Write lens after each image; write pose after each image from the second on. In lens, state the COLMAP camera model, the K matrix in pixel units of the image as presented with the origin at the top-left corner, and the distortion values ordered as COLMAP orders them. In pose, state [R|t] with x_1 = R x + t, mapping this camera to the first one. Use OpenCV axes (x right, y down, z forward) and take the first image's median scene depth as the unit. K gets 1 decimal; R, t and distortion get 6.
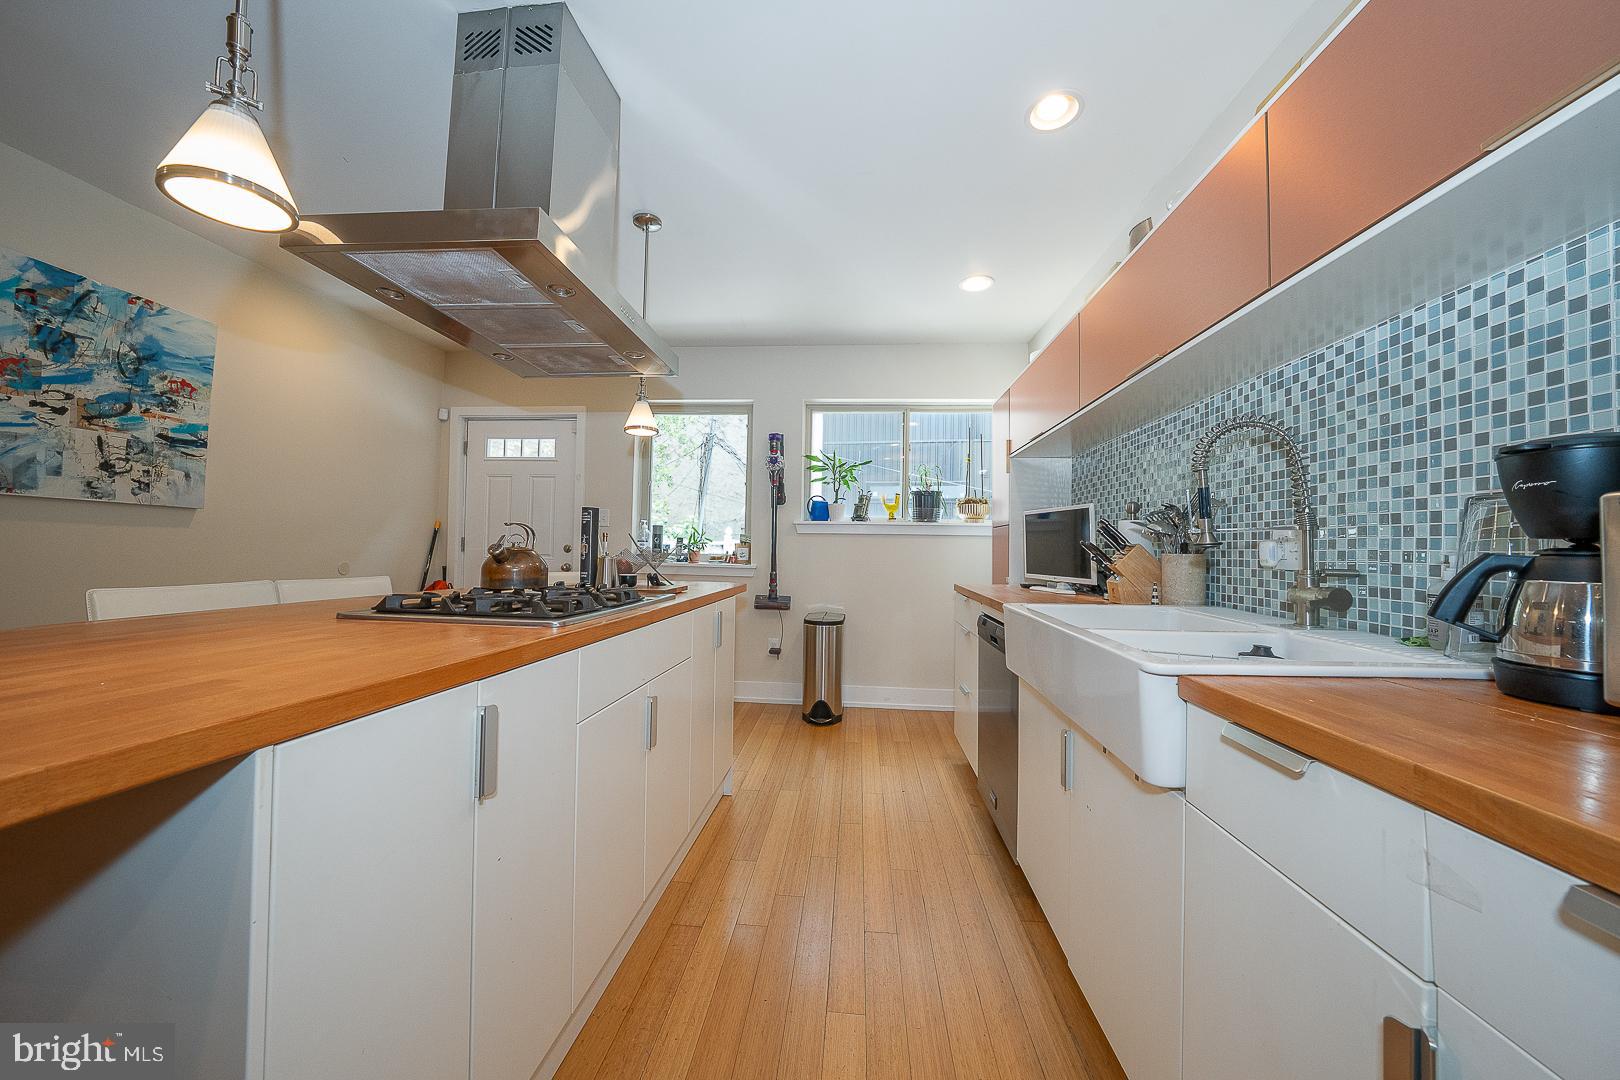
lens RADIAL K [[554.9, 0, 807.9], [0, 554.9, 534.9], [0, 0, 1]] dist [-0.026817, 0.005634]
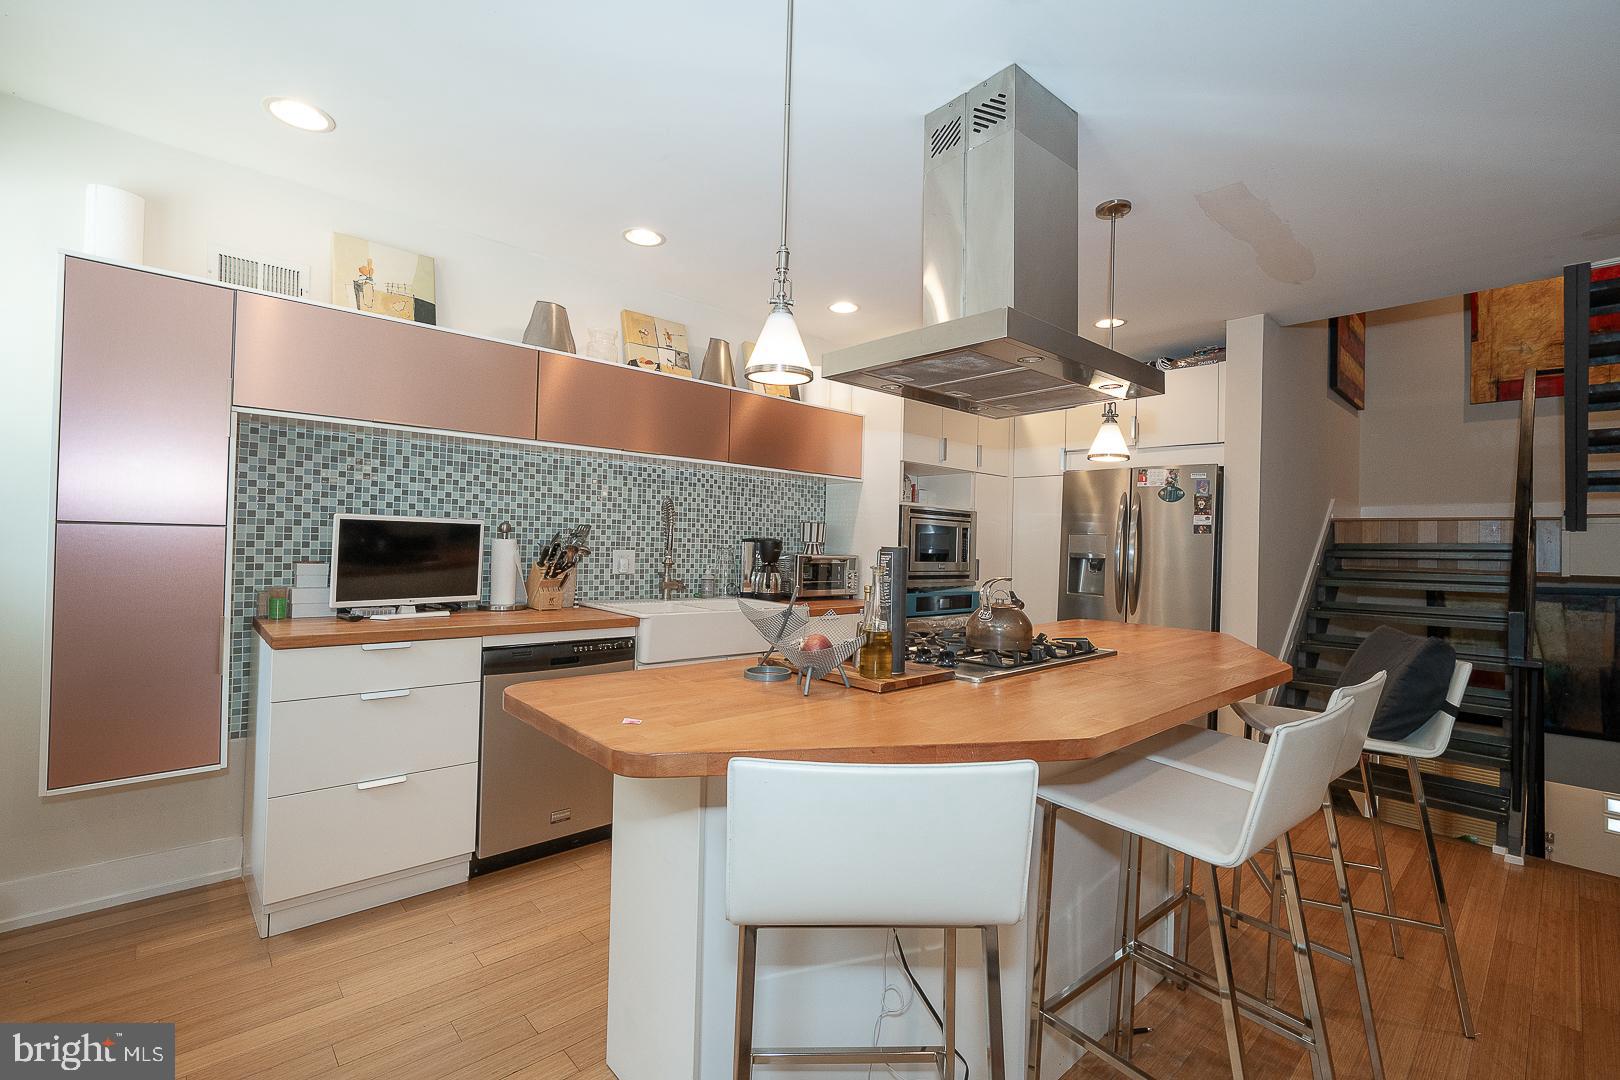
lens RADIAL K [[712.4, 0, 810.0], [0, 712.4, 540.0], [0, 0, 1]] dist [0.003382, 0.000203]
pose [[-0.739563, -0.033985, 0.672228, -0.955345], [-0.055345, 0.998413, -0.010413, -0.047986], [-0.670808, -0.044905, -0.740271, 1.837458]]
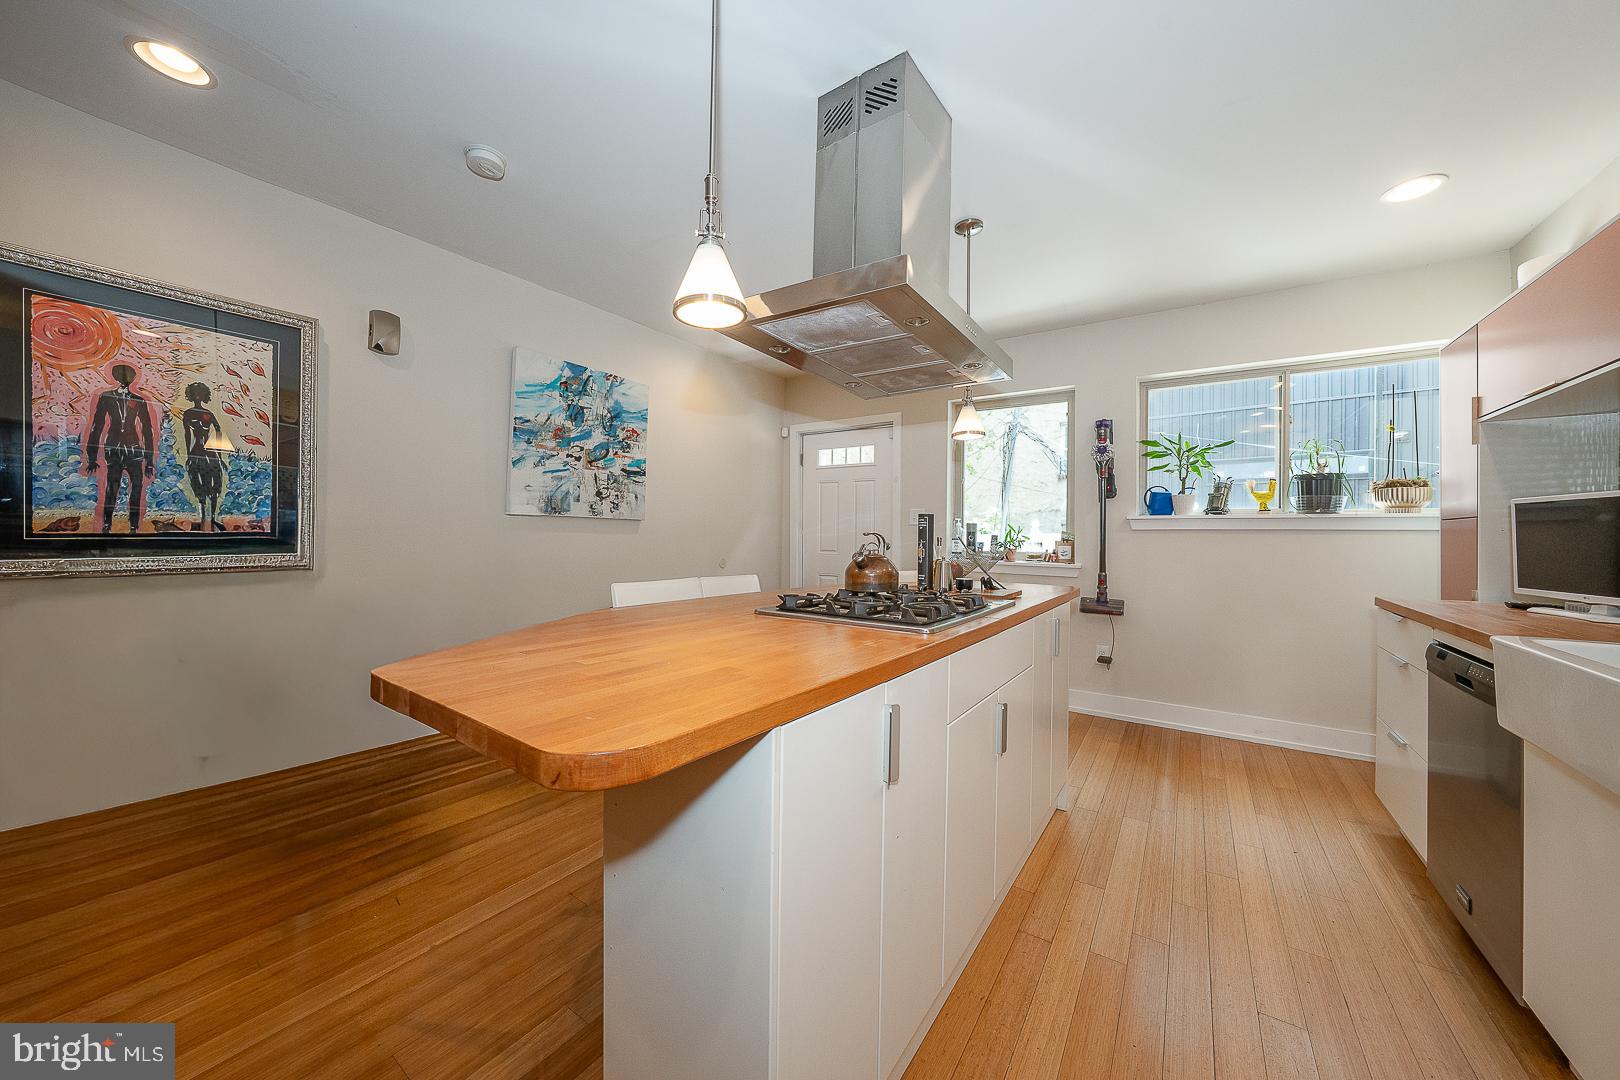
lens RADIAL K [[556.9, 0, 810.6], [0, 556.9, 534.6], [0, 0, 1]] dist [-0.027640, 0.005392]
pose [[0.871589, -0.008674, -0.490161, -0.070050], [0.016608, 0.999792, 0.011839, -0.029043], [0.489957, -0.018459, 0.871551, -0.044264]]
